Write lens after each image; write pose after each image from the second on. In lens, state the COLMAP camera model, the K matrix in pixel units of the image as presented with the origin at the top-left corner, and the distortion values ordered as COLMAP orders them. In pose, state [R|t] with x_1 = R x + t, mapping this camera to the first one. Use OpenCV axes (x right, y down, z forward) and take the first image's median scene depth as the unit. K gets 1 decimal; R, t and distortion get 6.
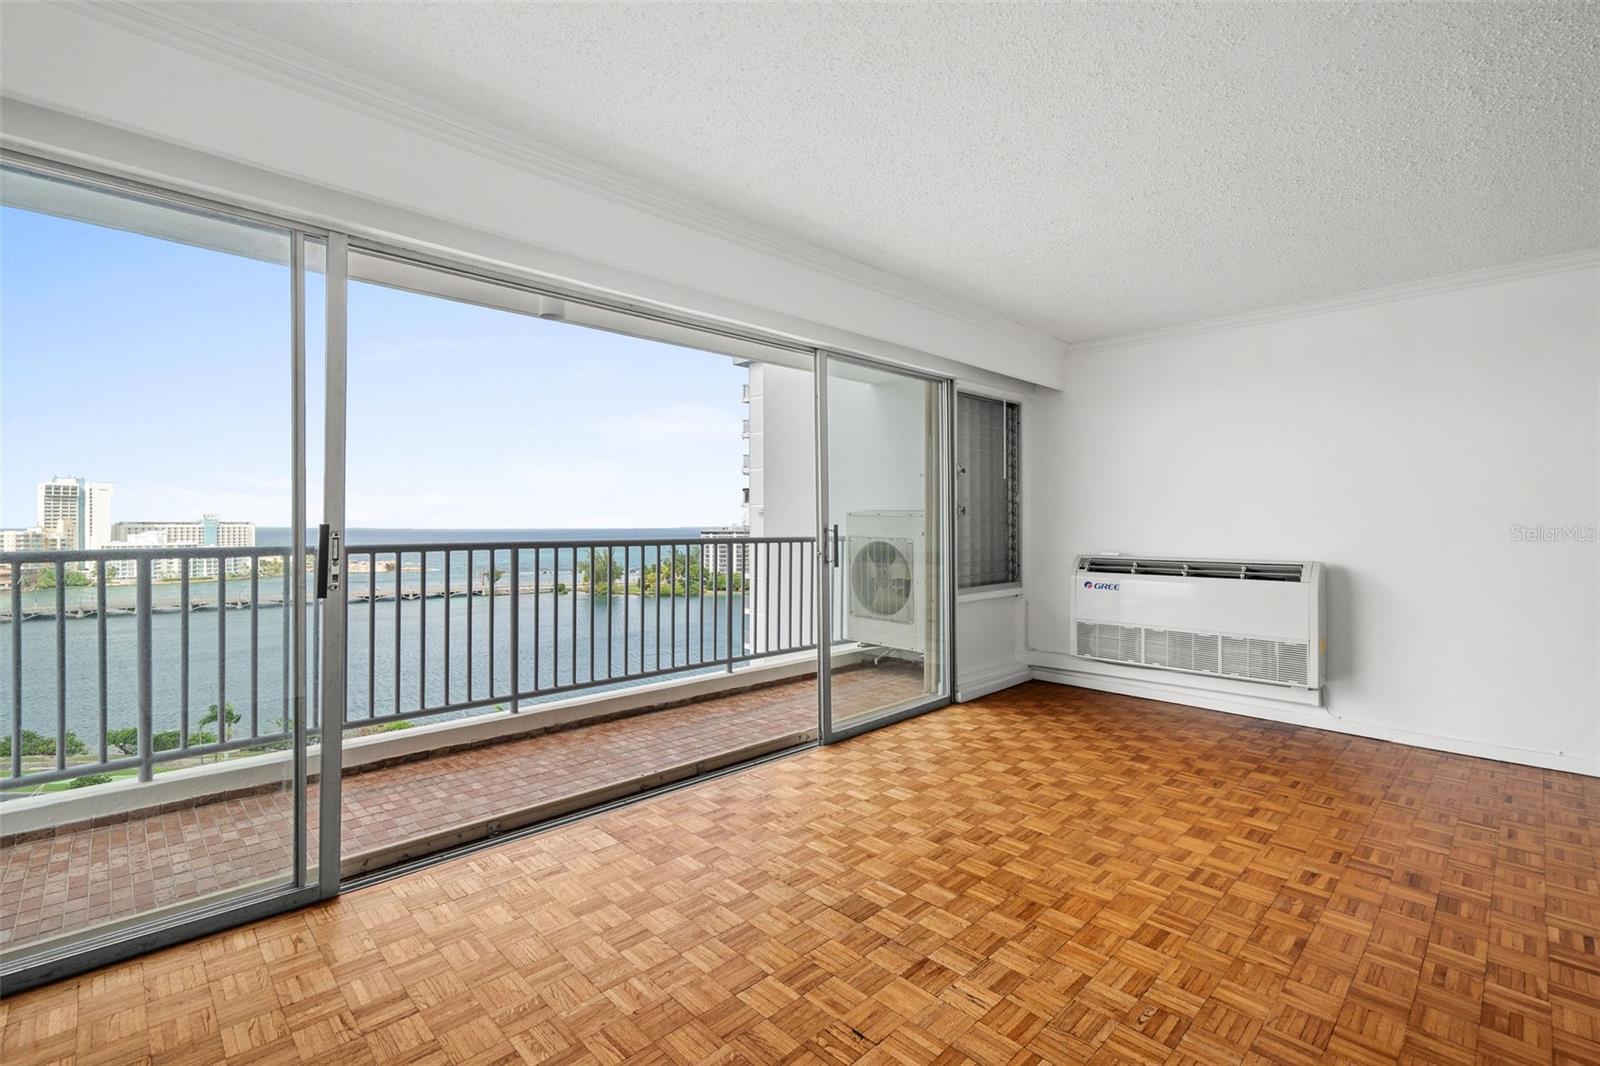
lens RADIAL K [[741.3, 0, 791.3], [0, 741.3, 529.0], [0, 0, 1]] dist [0.003281, 0.000054]
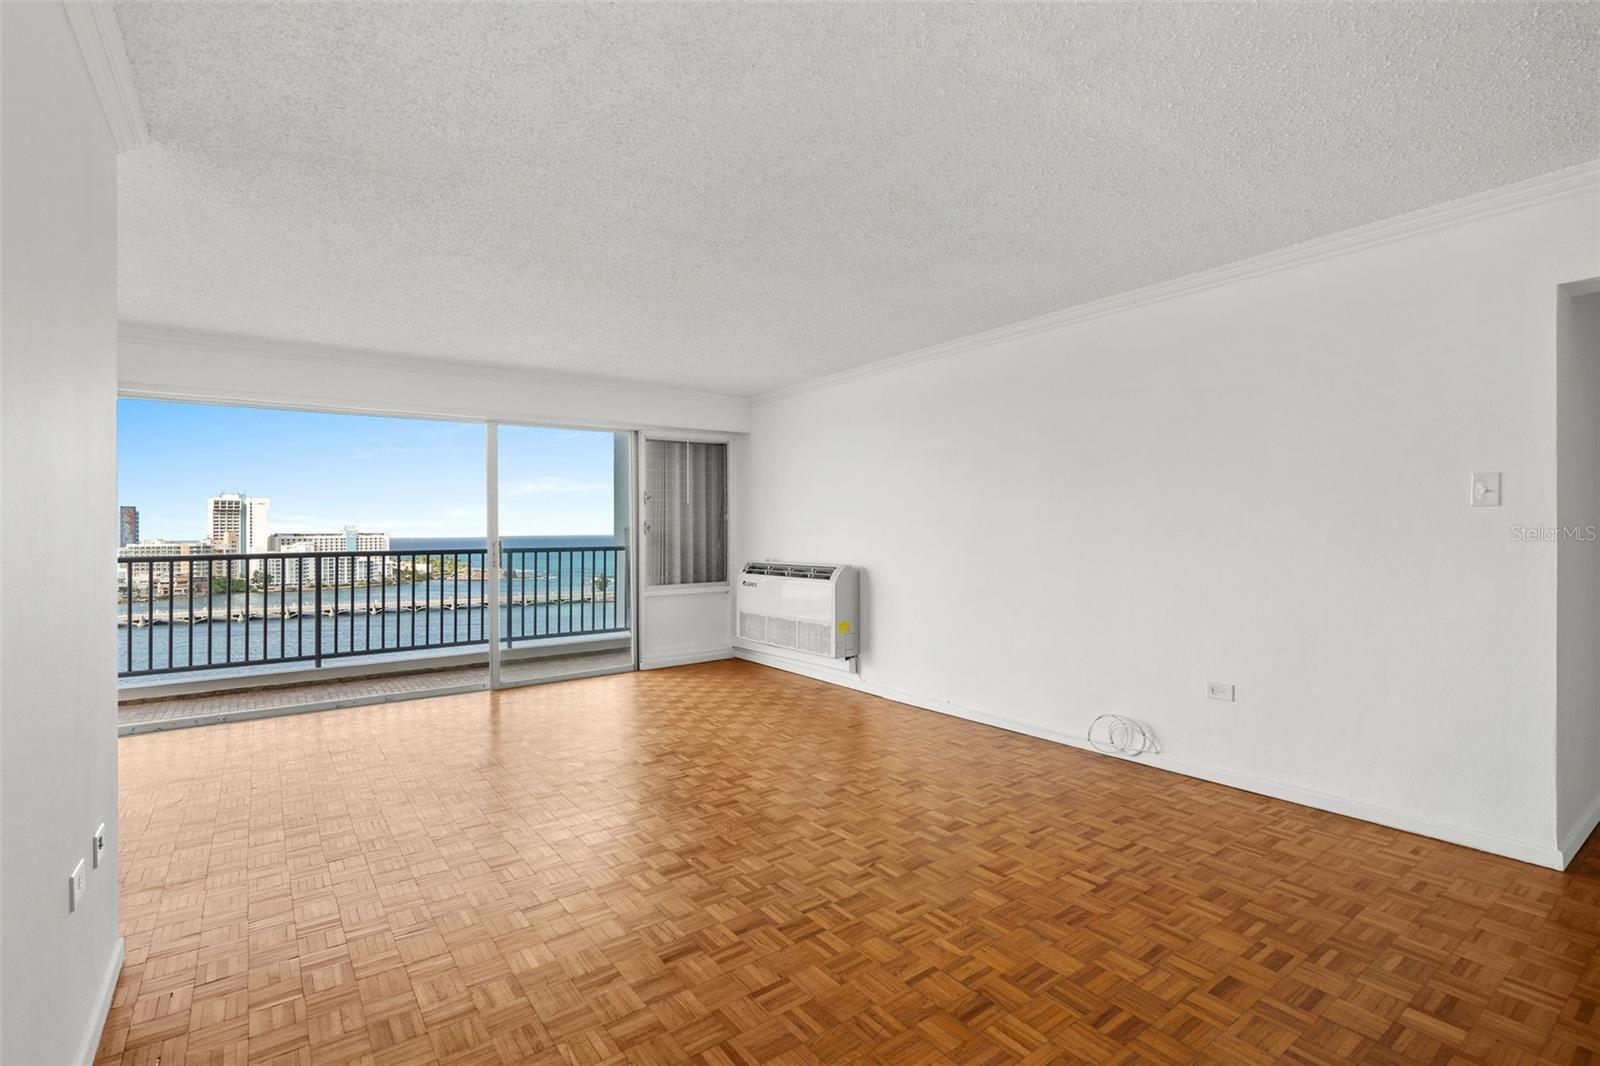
lens RADIAL K [[741.3, 0, 809.7], [0, 741.3, 537.4], [0, 0, 1]] dist [0.003281, 0.000054]
pose [[0.993681, 0.000115, -0.112243, 0.692953], [-0.000551, 0.999992, -0.003853, -0.001151], [0.112242, 0.003890, 0.993673, -0.313320]]
